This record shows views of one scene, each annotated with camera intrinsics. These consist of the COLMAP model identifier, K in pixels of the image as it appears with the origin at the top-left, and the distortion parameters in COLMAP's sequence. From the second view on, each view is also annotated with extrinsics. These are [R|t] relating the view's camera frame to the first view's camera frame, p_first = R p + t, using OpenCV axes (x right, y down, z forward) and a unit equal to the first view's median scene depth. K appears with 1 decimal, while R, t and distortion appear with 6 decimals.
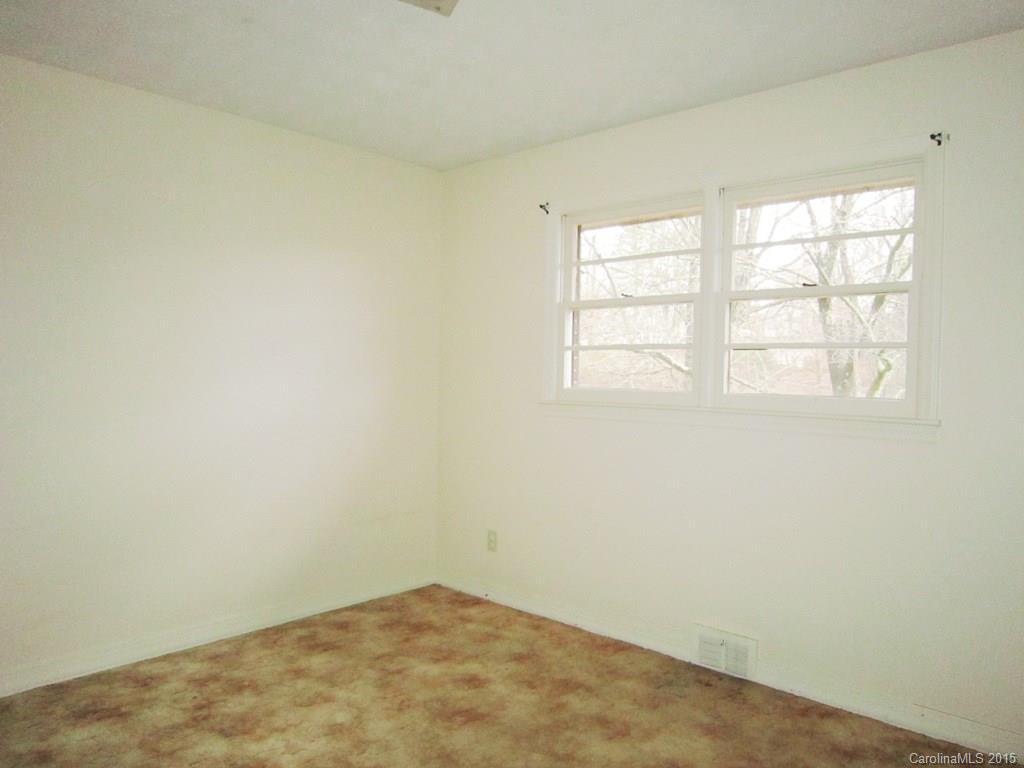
lens RADIAL K [[731.6, 0, 513.2], [0, 731.6, 386.9], [0, 0, 1]] dist [-0.057807, 0.027910]
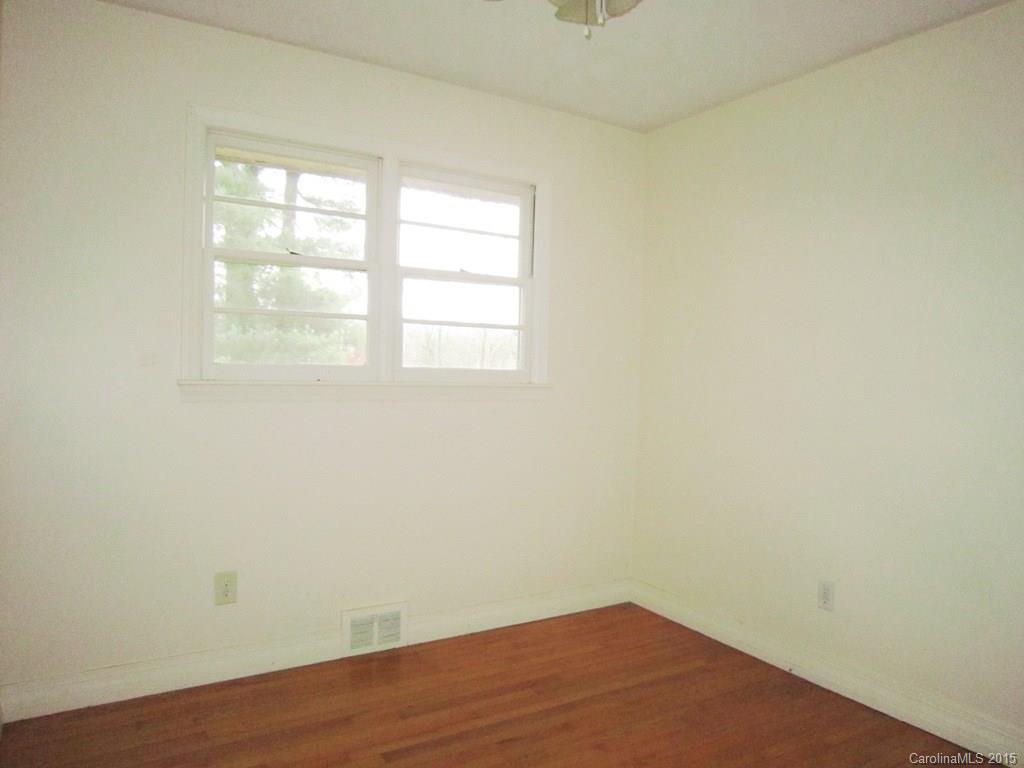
lens RADIAL K [[731.6, 0, 512.7], [0, 731.6, 378.7], [0, 0, 1]] dist [-0.057807, 0.027910]
pose [[0.240772, -0.043160, 0.969622, -0.670073], [-0.010185, 0.998843, 0.046990, -0.024027], [-0.970528, -0.021190, 0.240054, 0.618143]]
